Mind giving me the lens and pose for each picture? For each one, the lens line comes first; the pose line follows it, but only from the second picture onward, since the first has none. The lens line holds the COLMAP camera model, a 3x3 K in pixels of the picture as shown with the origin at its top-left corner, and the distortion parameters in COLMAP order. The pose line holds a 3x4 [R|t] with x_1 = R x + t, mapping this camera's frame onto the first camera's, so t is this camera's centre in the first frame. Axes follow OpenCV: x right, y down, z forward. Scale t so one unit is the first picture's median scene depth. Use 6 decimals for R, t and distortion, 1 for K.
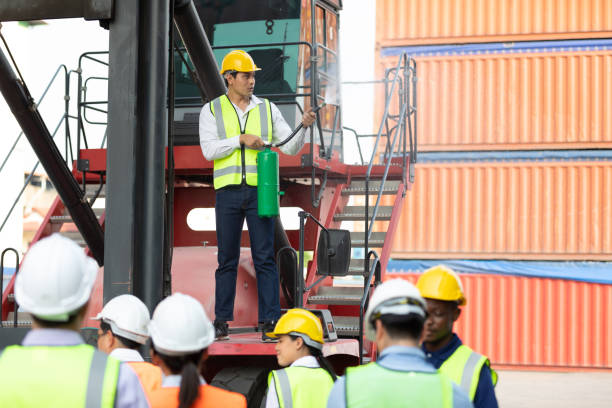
lens RADIAL K [[1542.9, 0, 322.5], [0, 1542.9, 203.9], [0, 0, 1]] dist [-0.002375, -0.329916]
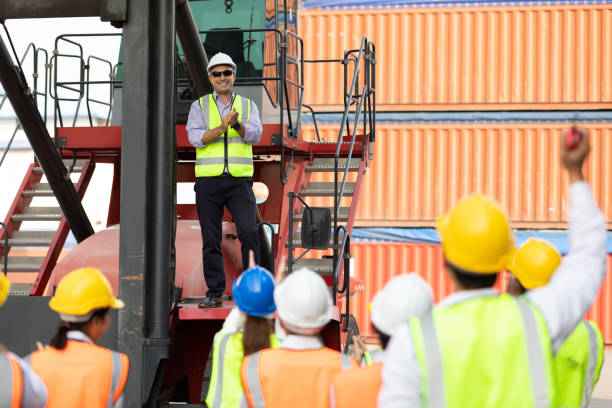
lens RADIAL K [[1866.5, 0, 307.1], [0, 1866.5, 204.1], [0, 0, 1]] dist [0.044298, 0.175468]
pose [[0.997800, 0.001502, 0.066272, -0.066955], [-0.003270, 0.999642, 0.026573, -0.016380], [-0.066208, -0.026731, 0.997448, -0.260145]]
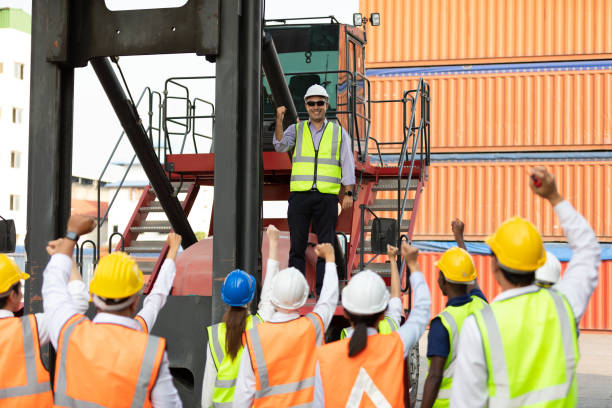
lens RADIAL K [[1278.3, 0, 306.0], [0, 1278.3, 201.0], [0, 0, 1]] dist [0.084741, 0.075942]
pose [[0.999775, -0.000582, 0.021185, -0.060746], [0.000470, 0.999986, 0.005298, -0.002671], [-0.021188, -0.005287, 0.999762, -0.049384]]
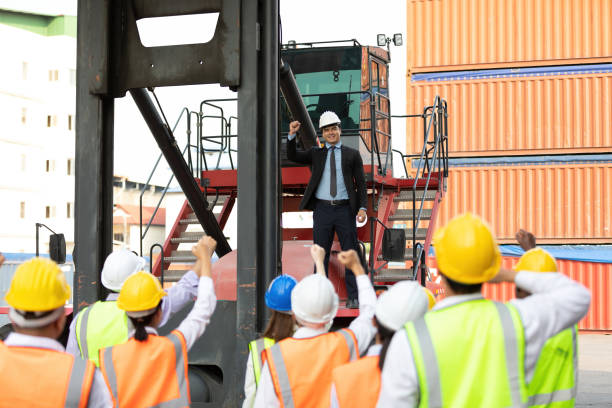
lens RADIAL K [[1363.1, 0, 305.7], [0, 1363.1, 203.4], [0, 0, 1]] dist [-0.002070, -0.278599]
pose [[0.999297, -0.015268, -0.034249, -0.022812], [0.015491, 0.999861, 0.006245, -0.011823], [0.034148, -0.006771, 0.999394, -0.194809]]
